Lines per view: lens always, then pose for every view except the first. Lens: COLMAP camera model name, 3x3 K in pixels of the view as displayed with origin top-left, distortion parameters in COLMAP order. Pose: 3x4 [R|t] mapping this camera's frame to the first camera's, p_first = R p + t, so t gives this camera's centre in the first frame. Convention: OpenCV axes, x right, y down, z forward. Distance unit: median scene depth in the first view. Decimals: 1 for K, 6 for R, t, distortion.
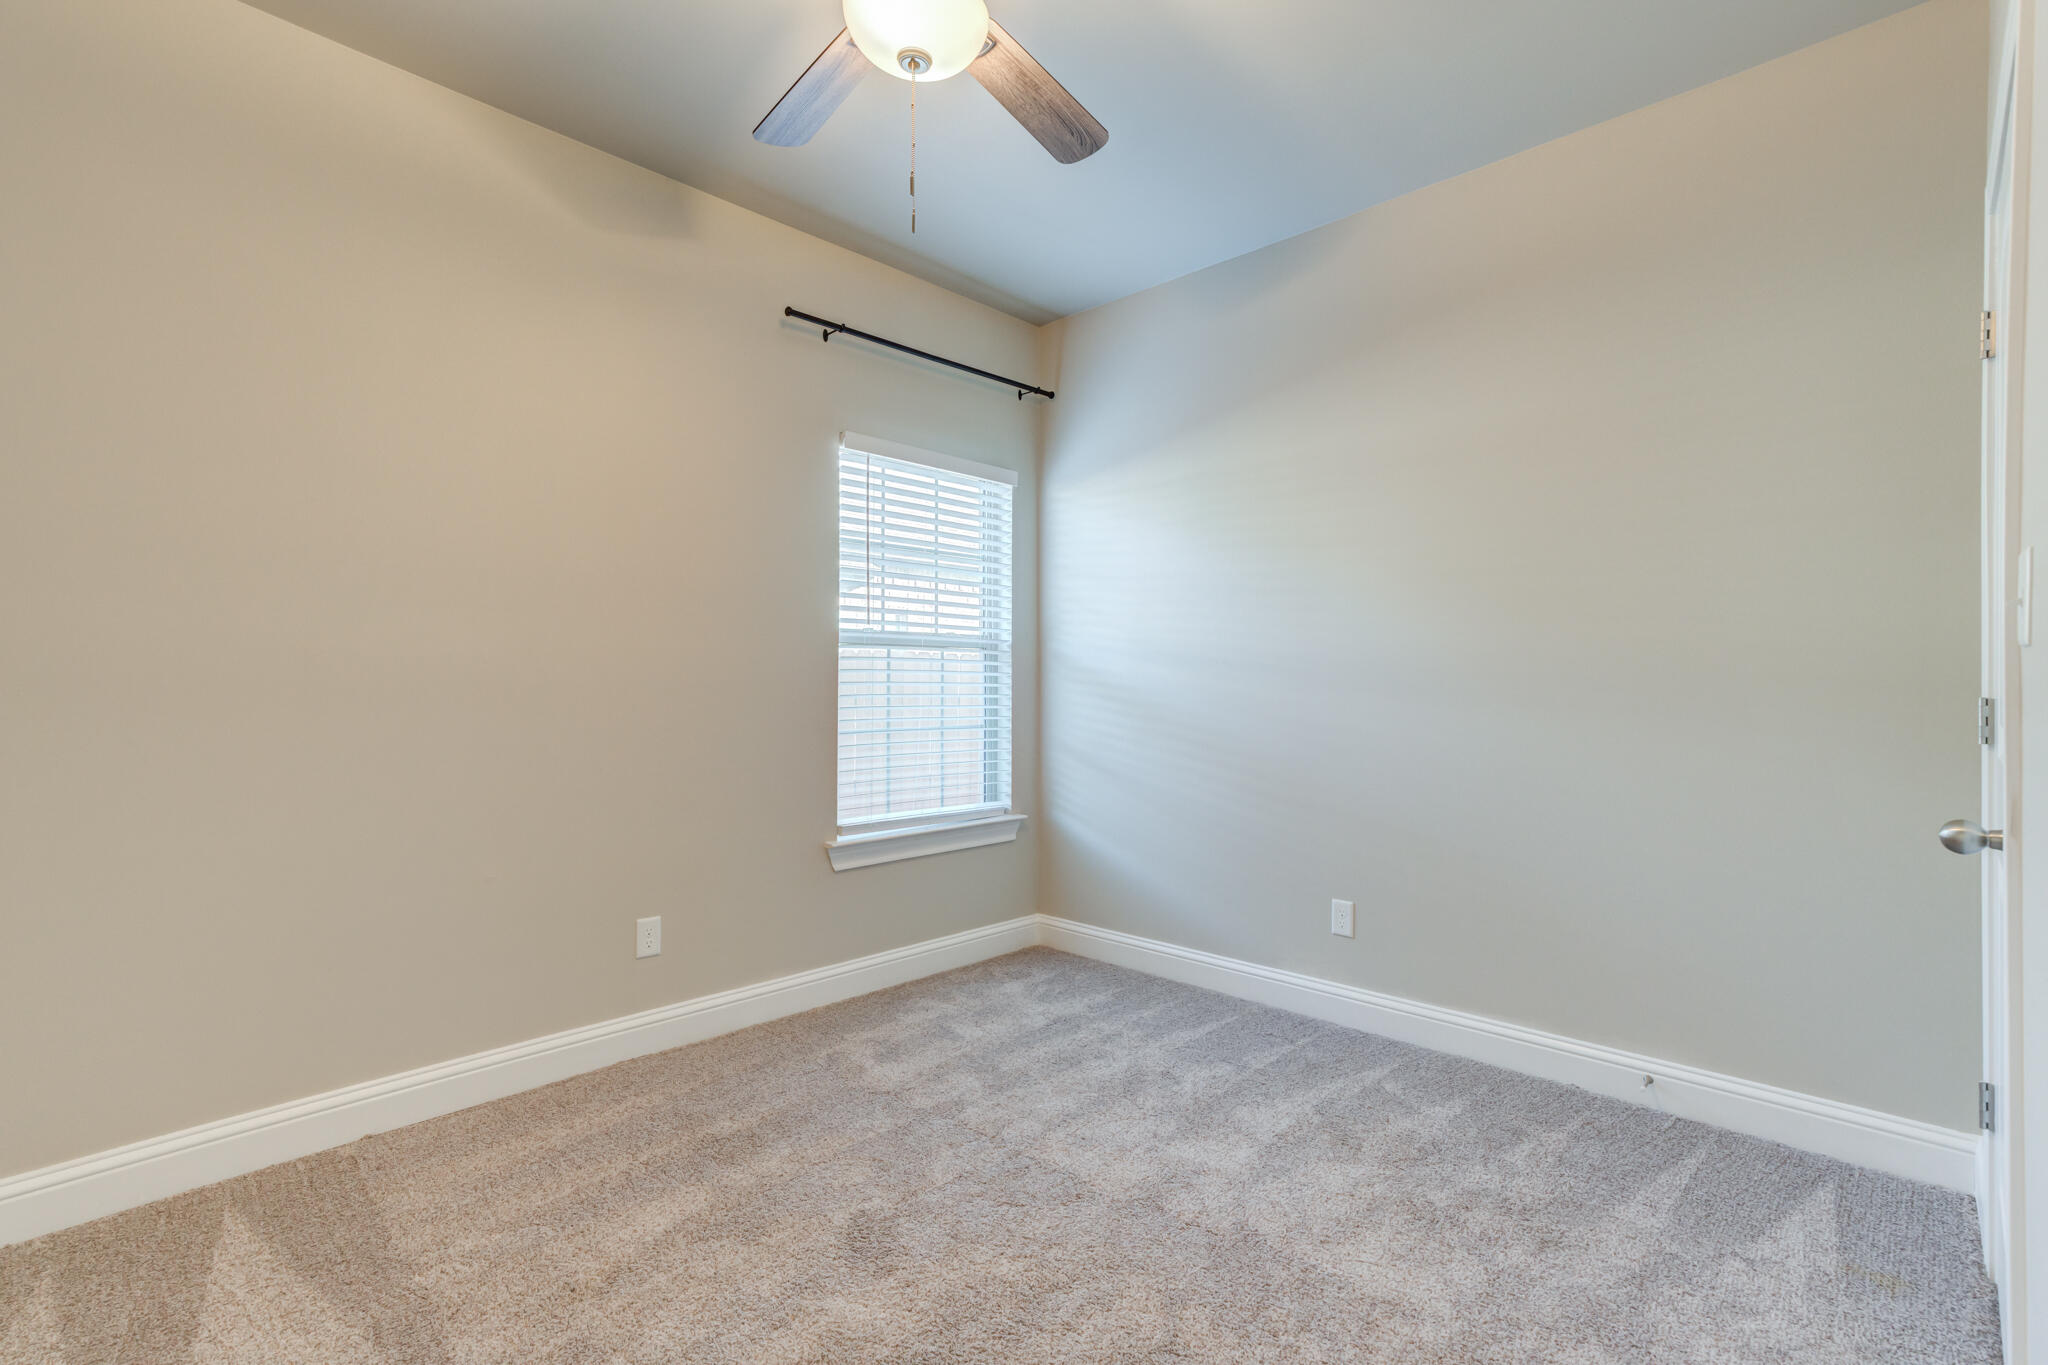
lens RADIAL K [[941.2, 0, 1001.8], [0, 941.2, 674.9], [0, 0, 1]] dist [-0.019033, 0.014527]
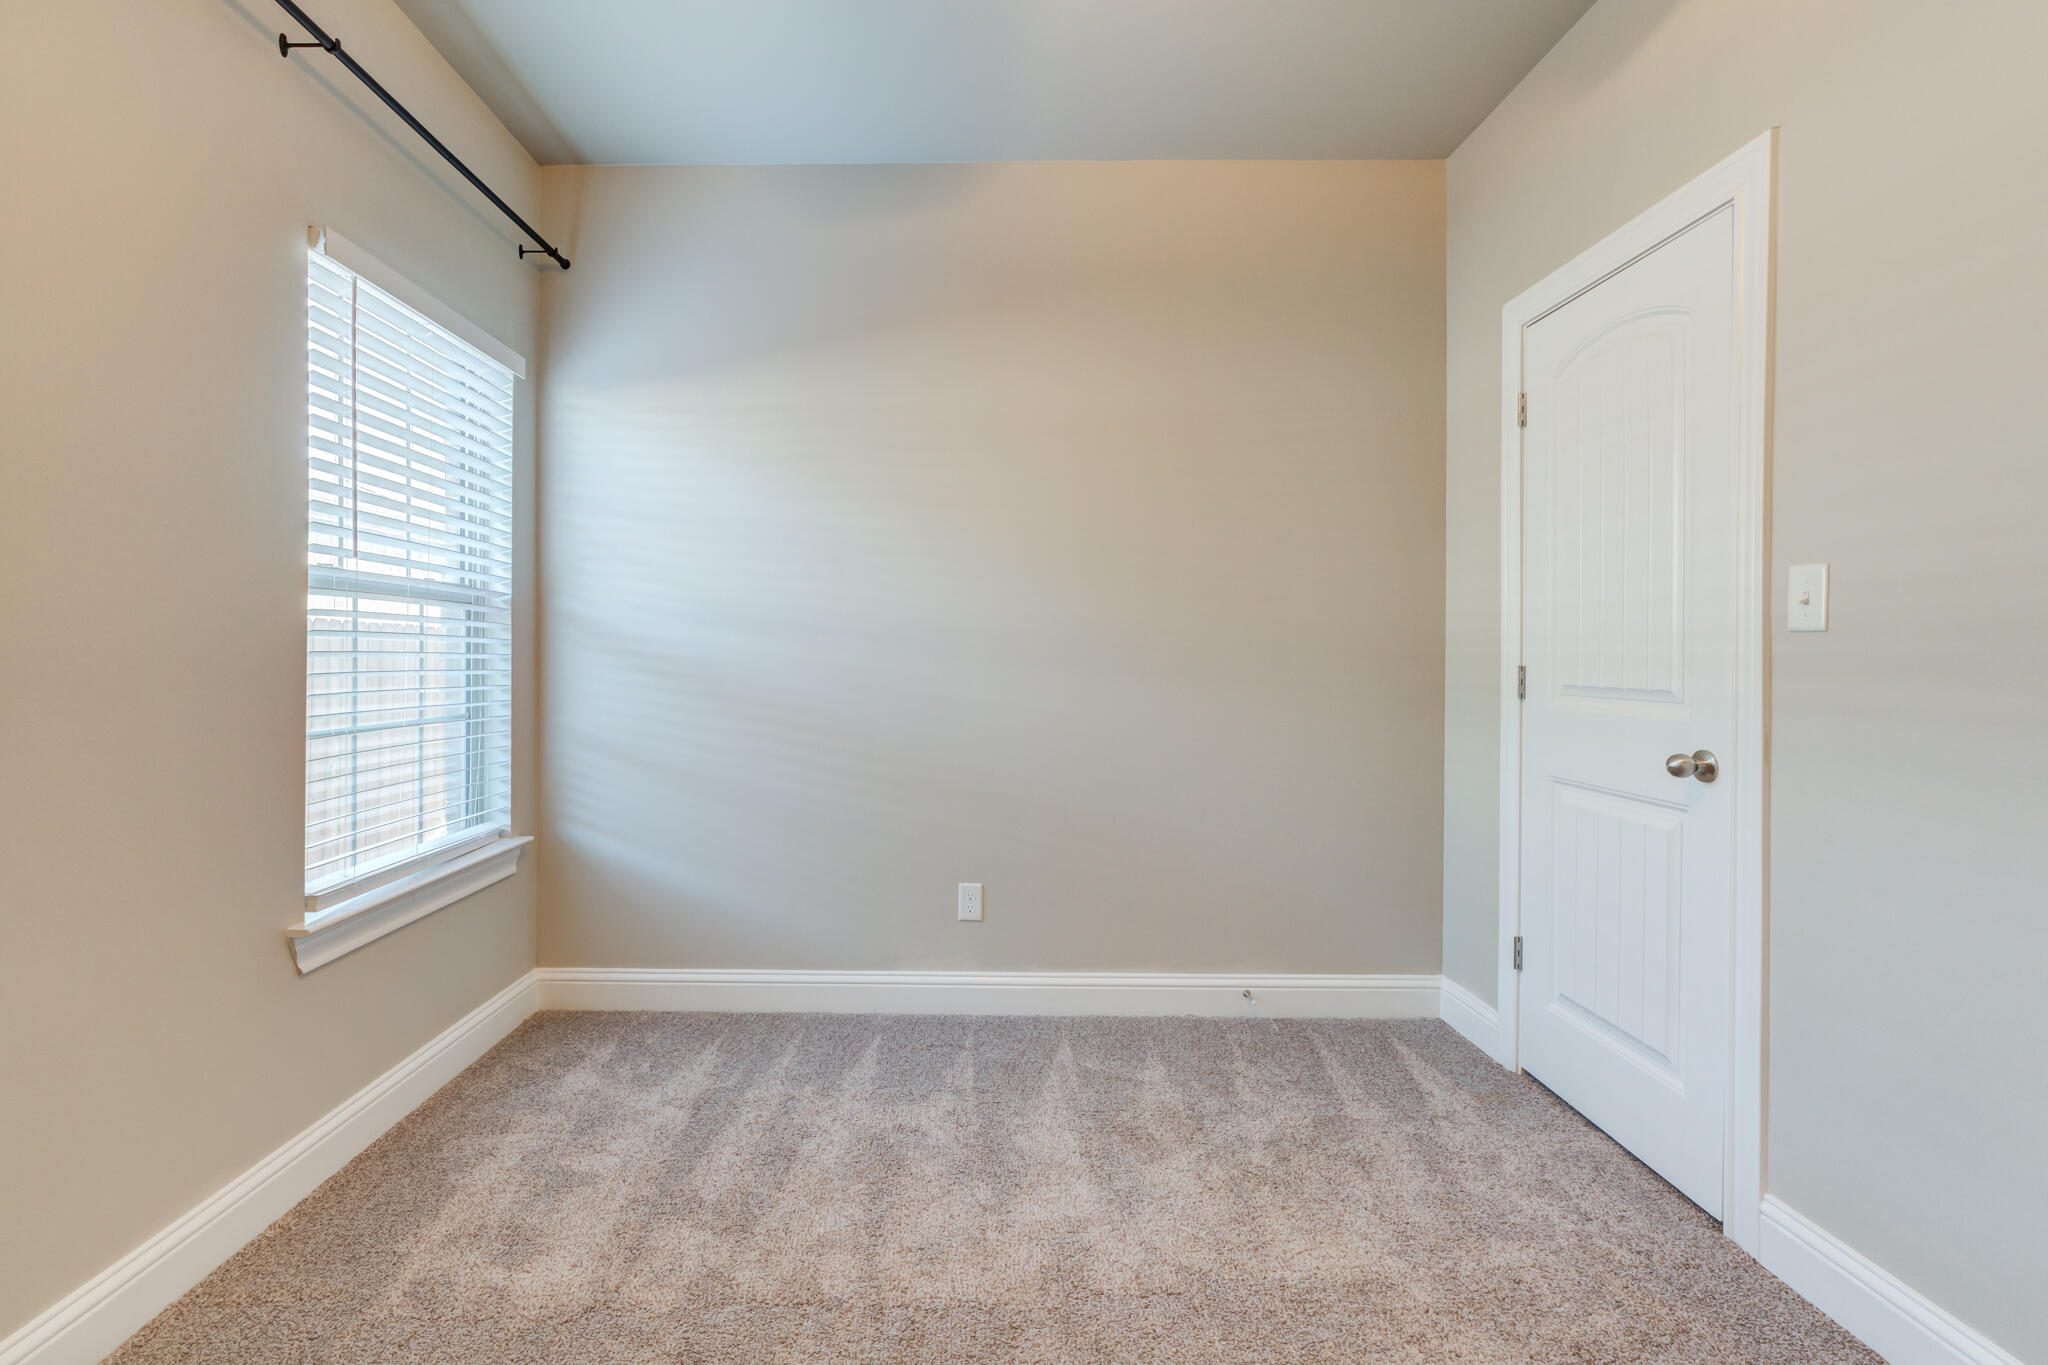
lens RADIAL K [[971.5, 0, 1020.9], [0, 971.5, 649.3], [0, 0, 1]] dist [-0.017903, 0.016110]
pose [[0.718824, 0.003937, 0.695181, -0.270335], [-0.008092, 0.999964, 0.002704, 0.000996], [-0.695145, -0.007569, 0.718830, 0.251744]]
